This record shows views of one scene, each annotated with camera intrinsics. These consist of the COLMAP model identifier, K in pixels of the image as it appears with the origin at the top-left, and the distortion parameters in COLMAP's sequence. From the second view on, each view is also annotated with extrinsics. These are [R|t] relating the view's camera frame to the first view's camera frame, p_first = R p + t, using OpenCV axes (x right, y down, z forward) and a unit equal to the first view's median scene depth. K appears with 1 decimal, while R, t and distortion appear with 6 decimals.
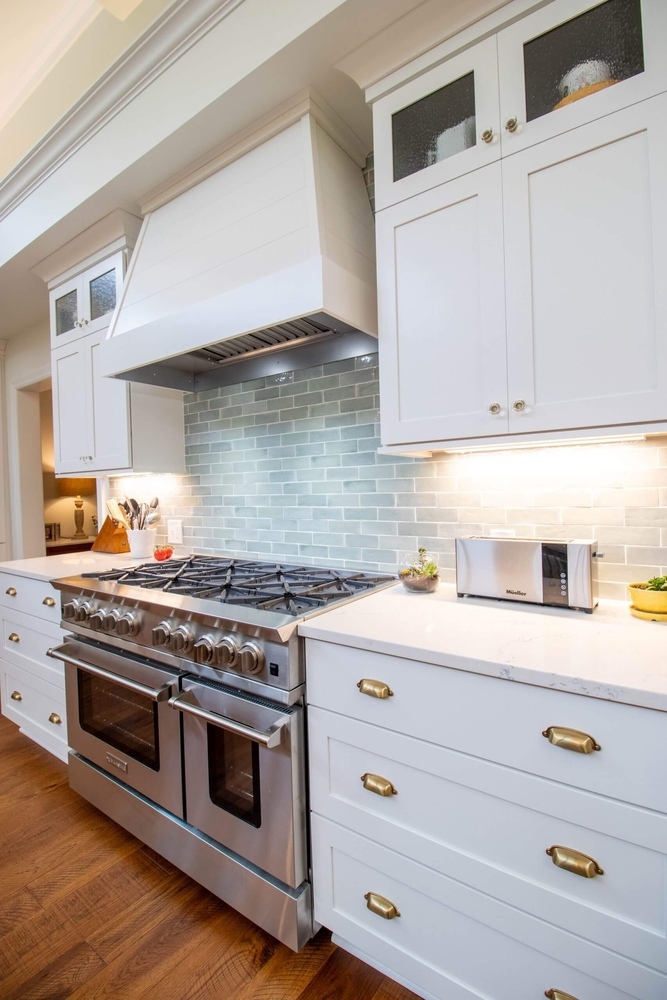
lens RADIAL K [[464.4, 0, 335.8], [0, 464.4, 493.8], [0, 0, 1]] dist [-0.003646, -0.009535]
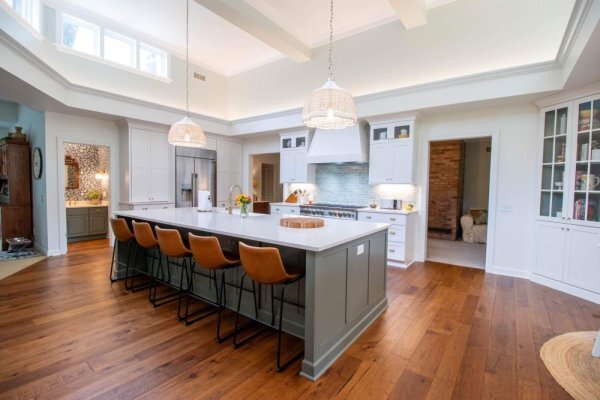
lens RADIAL K [[278.6, 0, 297.4], [0, 278.6, 199.3], [0, 0, 1]] dist [-0.003646, -0.009535]
pose [[0.998803, 0.043355, -0.022643, -0.560678], [-0.042438, 0.998317, 0.039529, 0.003224], [0.024318, -0.038521, 0.998962, -2.019144]]
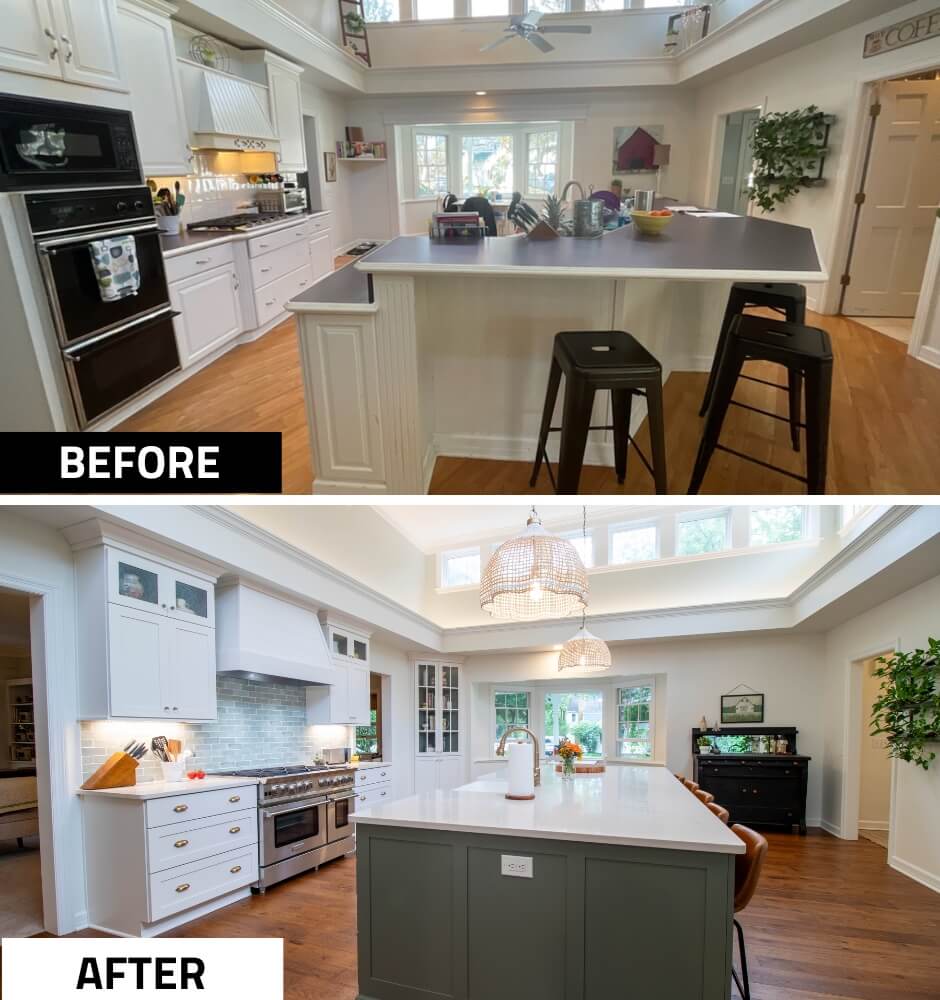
lens RADIAL K [[437.0, 0, 466.3], [0, 437.0, 752.0], [0, 0, 1]] dist [-0.011527, -0.000512]
pose [[-0.259818, -0.015386, 0.965535, -2.571677], [0.019393, 0.999588, 0.021147, 0.051231], [-0.965463, 0.024219, -0.259413, 0.657172]]
